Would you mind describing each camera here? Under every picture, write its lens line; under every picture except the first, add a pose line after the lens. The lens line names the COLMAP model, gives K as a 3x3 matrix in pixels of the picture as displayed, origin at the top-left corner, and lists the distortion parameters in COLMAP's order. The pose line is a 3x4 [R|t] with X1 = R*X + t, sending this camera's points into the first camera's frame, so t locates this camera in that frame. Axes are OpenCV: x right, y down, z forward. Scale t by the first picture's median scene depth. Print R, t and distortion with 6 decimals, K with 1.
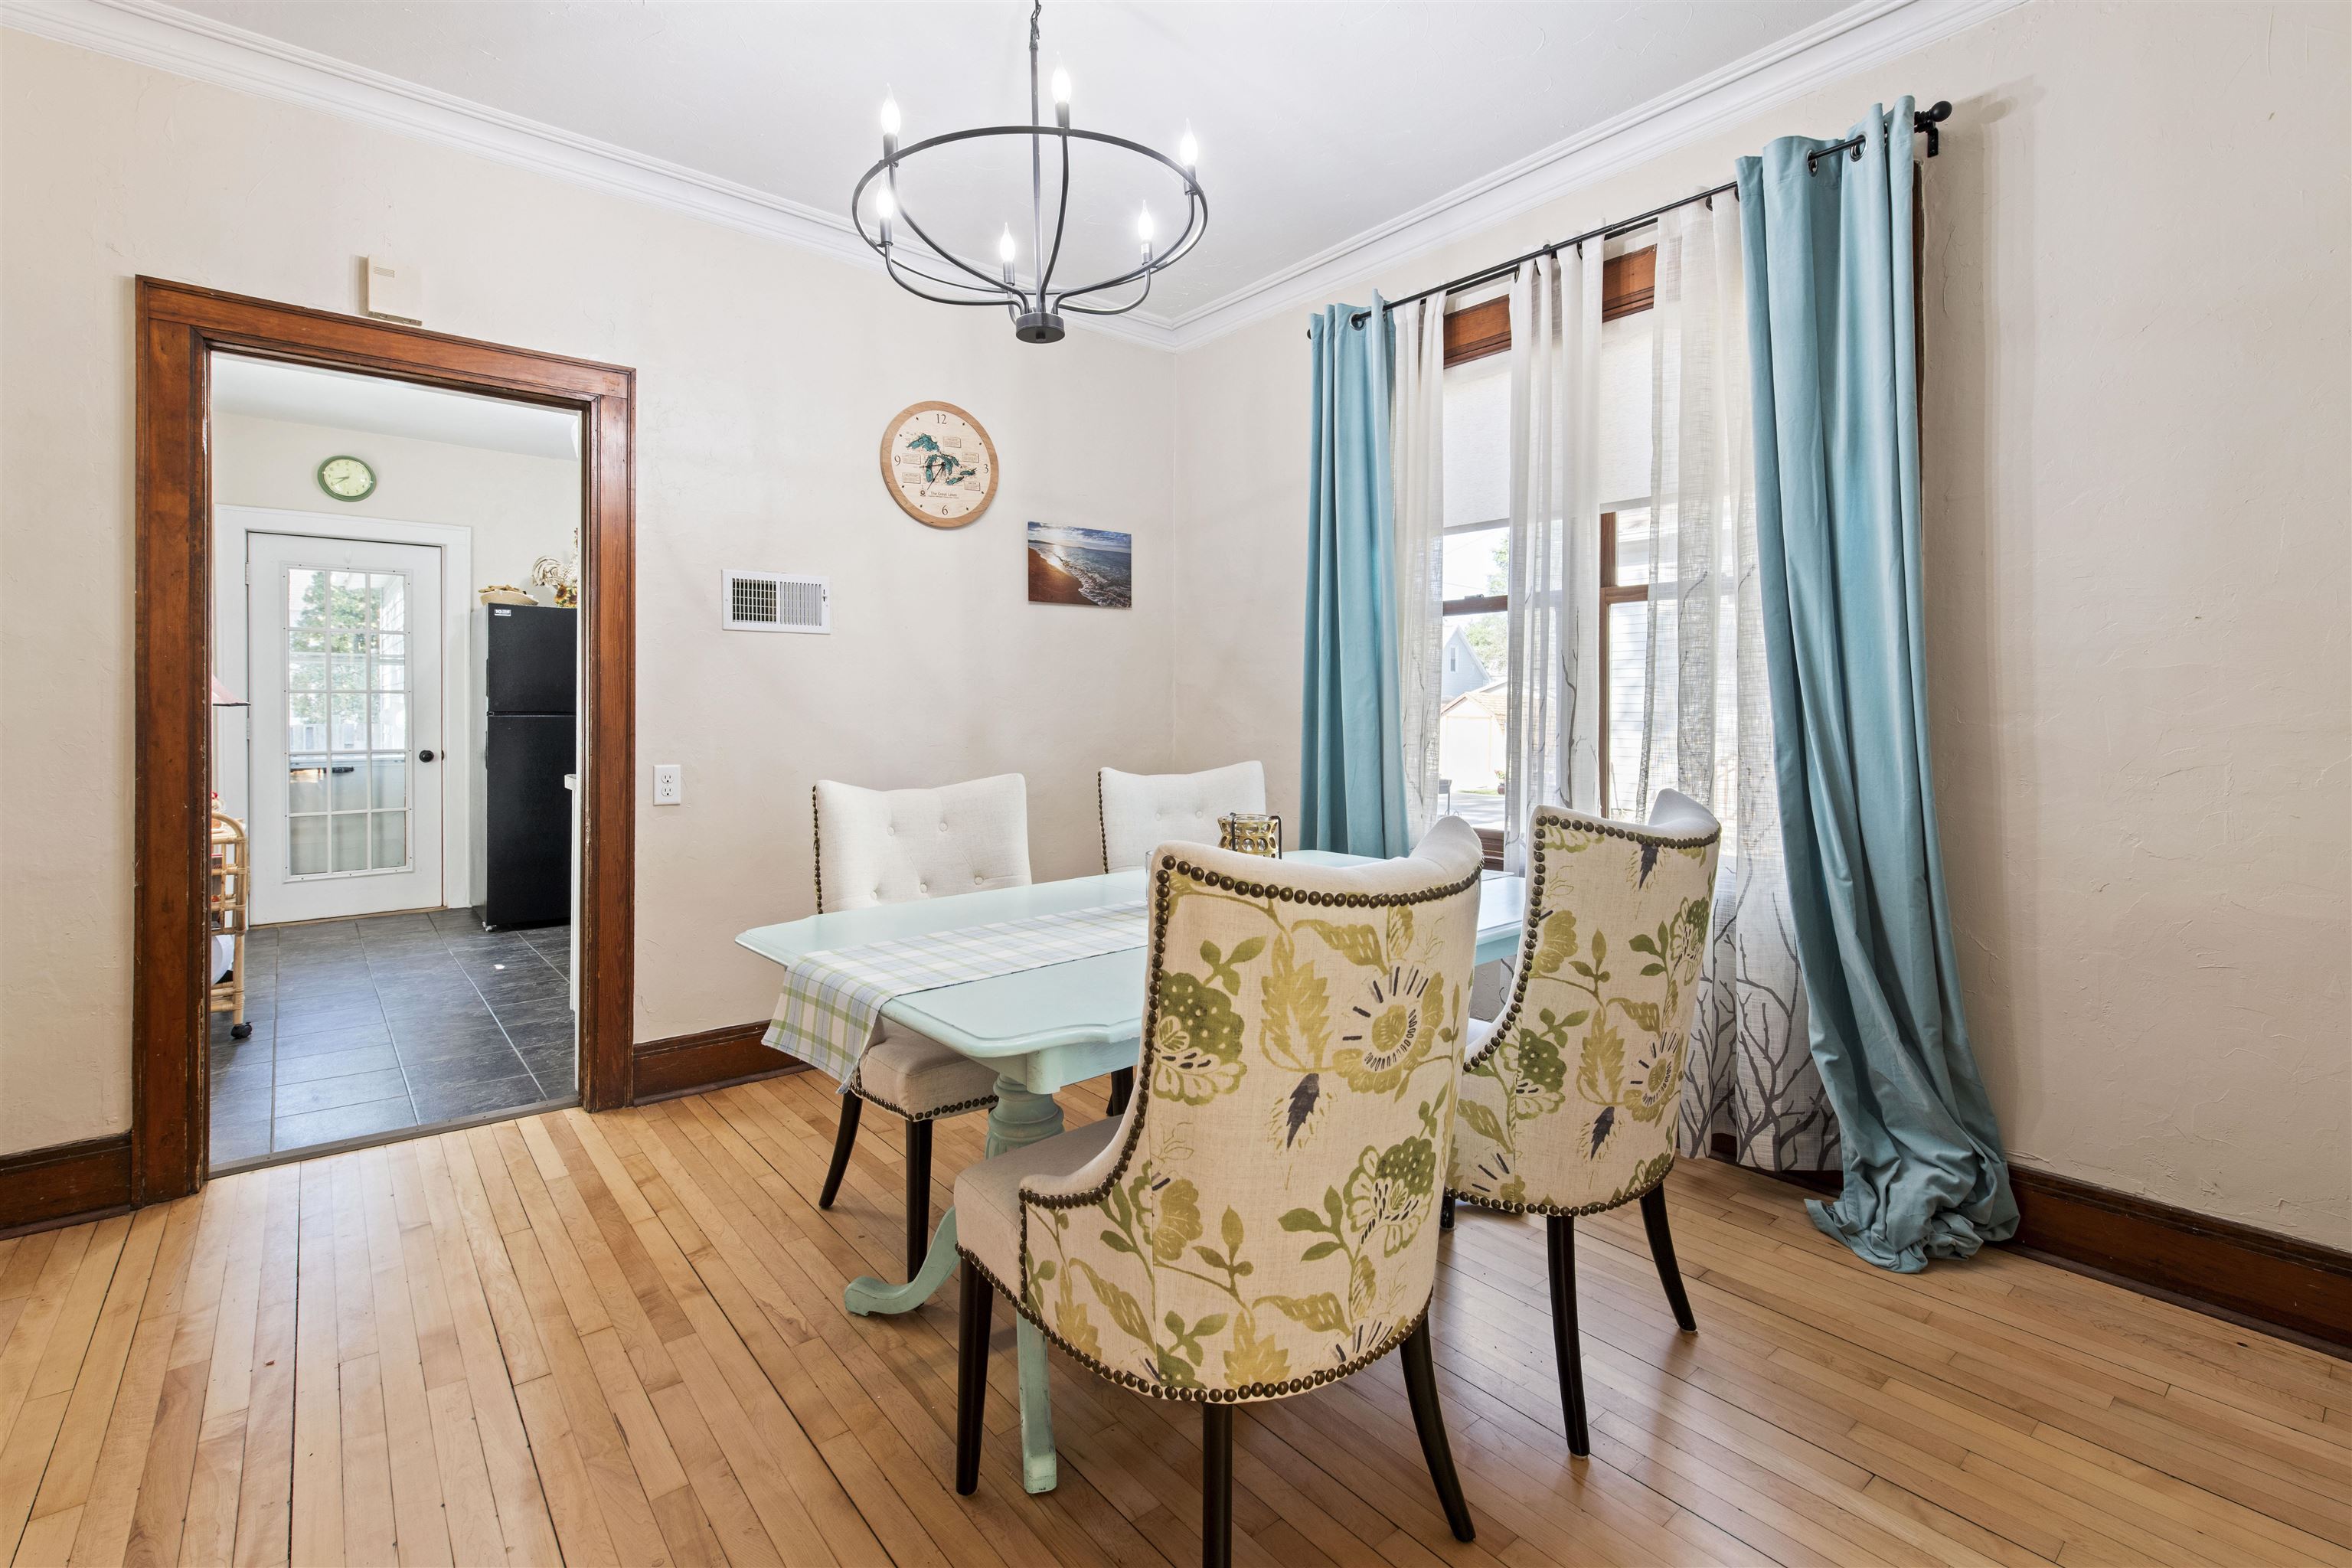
lens RADIAL K [[1038.4, 0, 1173.0], [0, 1038.4, 722.4], [0, 0, 1]] dist [0.001211, 0.000143]
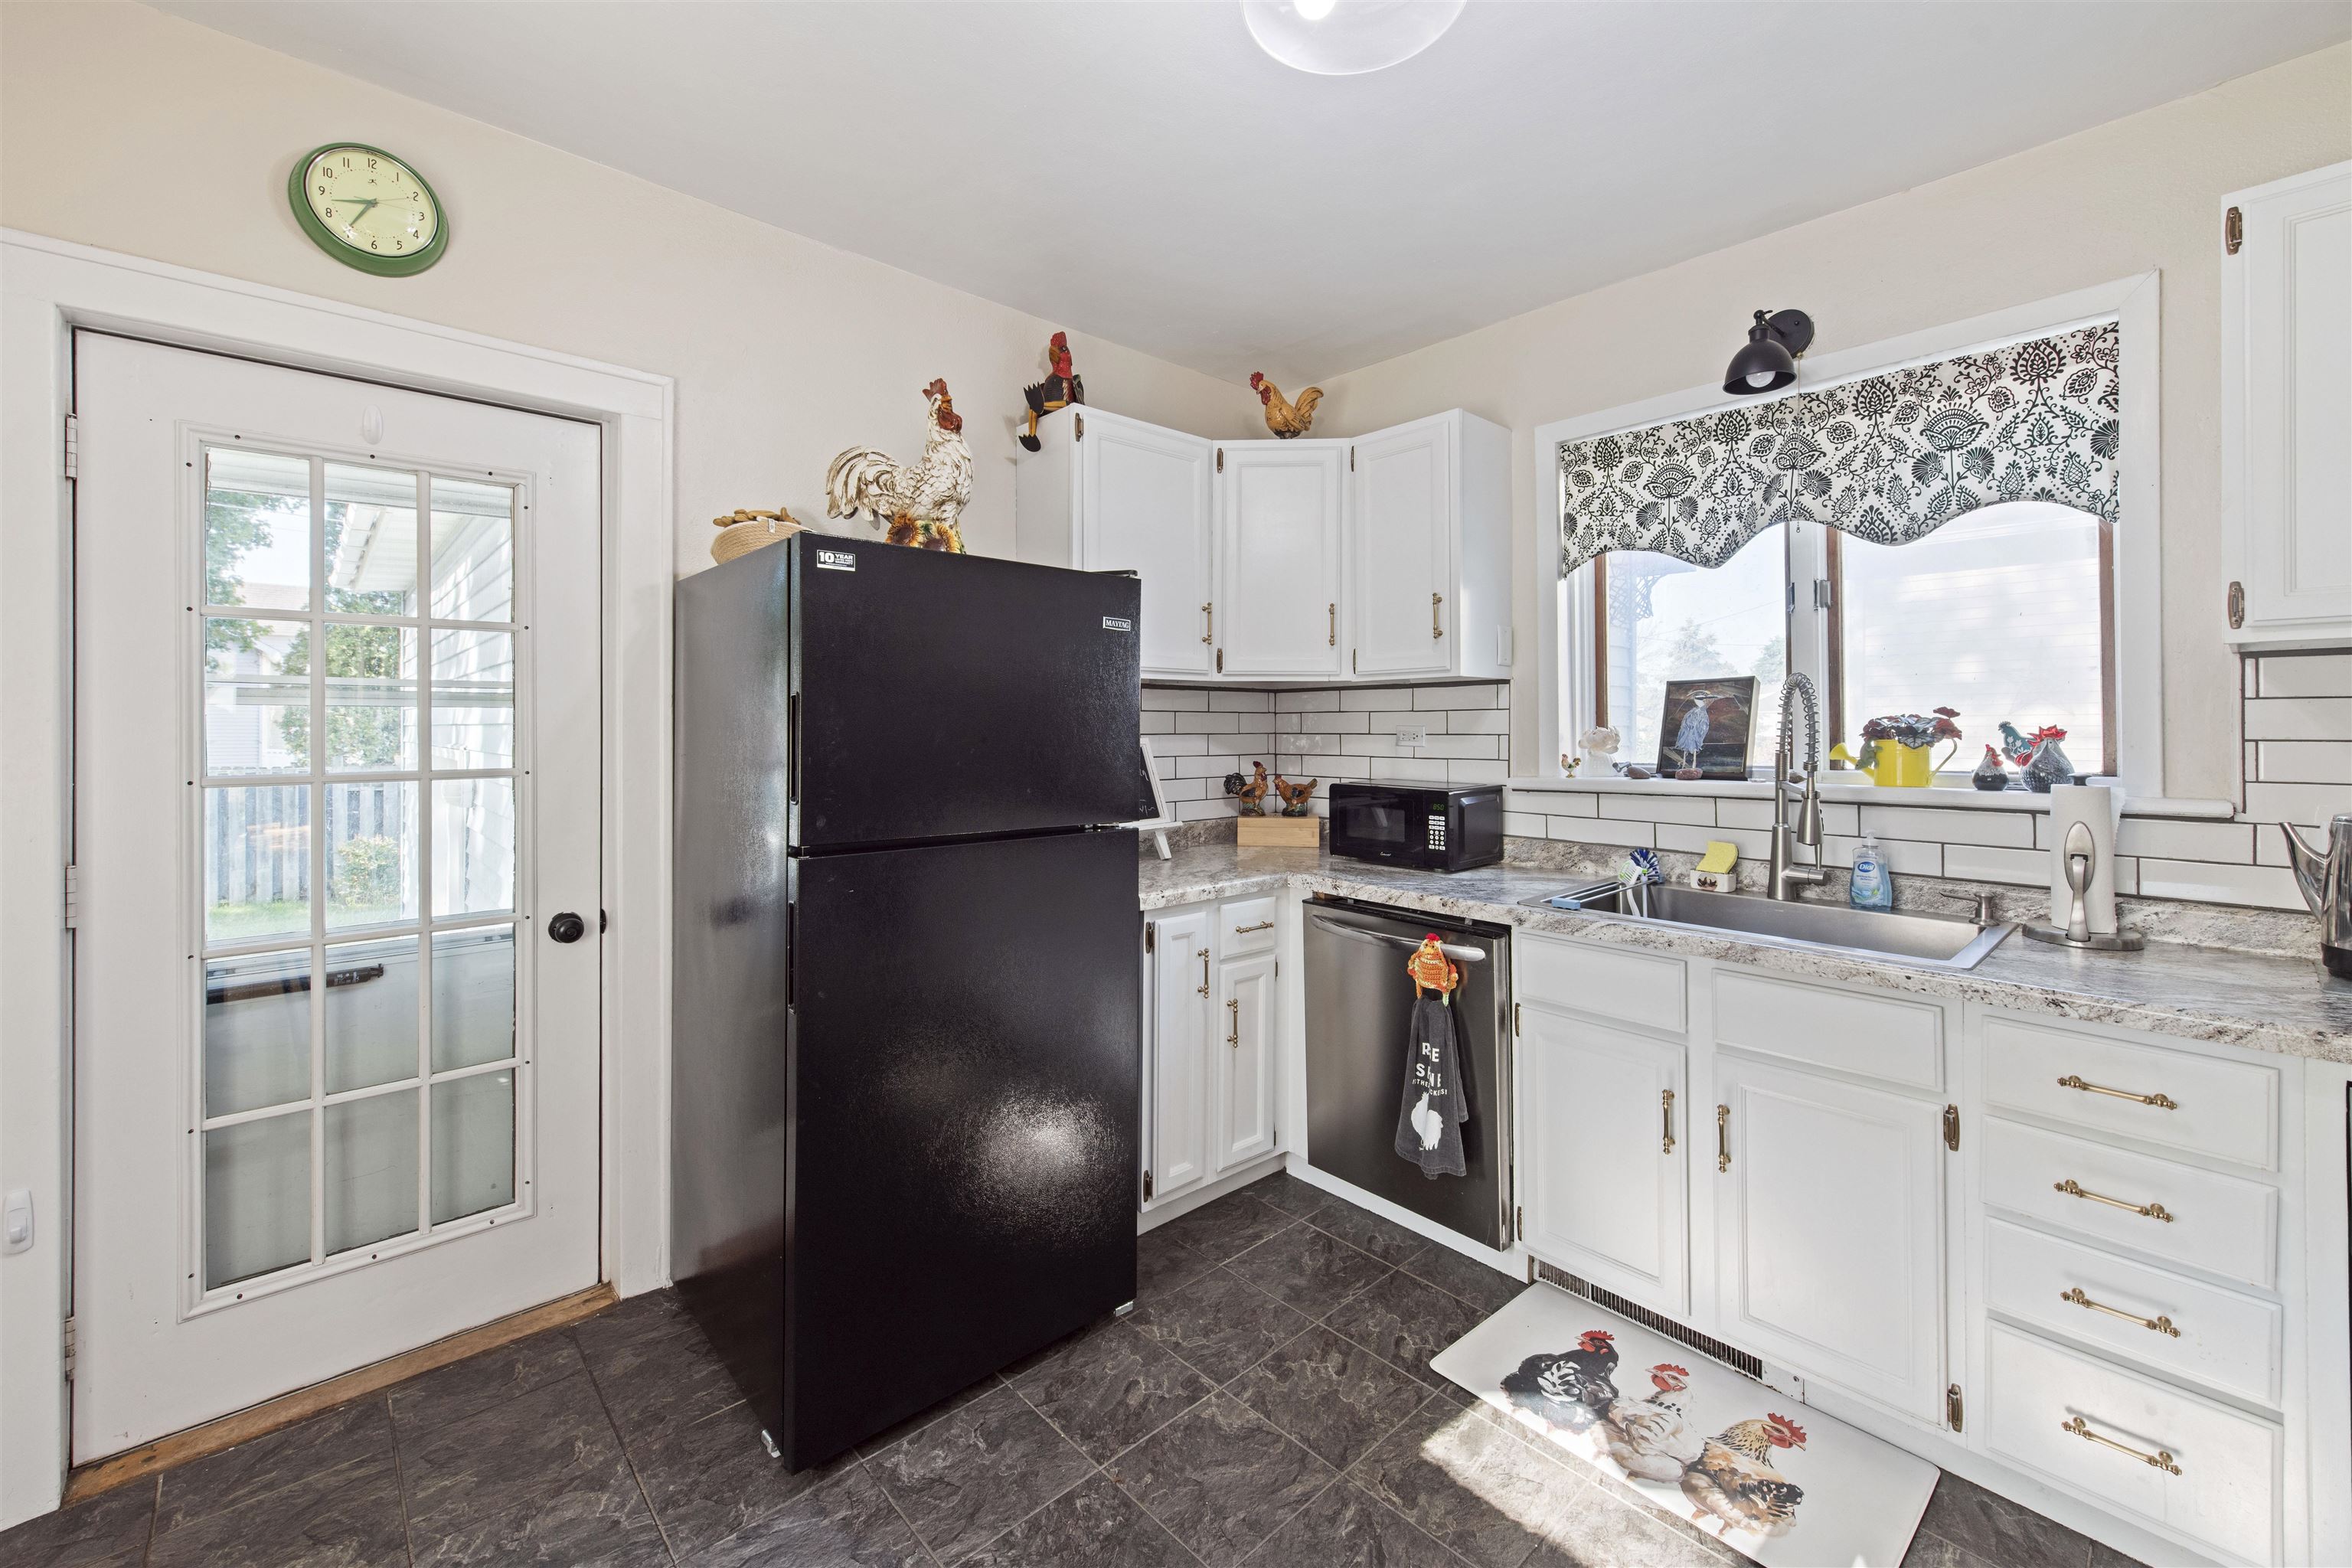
lens RADIAL K [[935.8, 0, 1177.4], [0, 935.8, 717.2], [0, 0, 1]] dist [-0.001564, -0.000475]
pose [[0.999082, -0.004814, 0.042572, -0.501099], [0.005404, 0.999891, -0.013763, -0.044971], [-0.042501, 0.013980, 0.998999, 0.630468]]
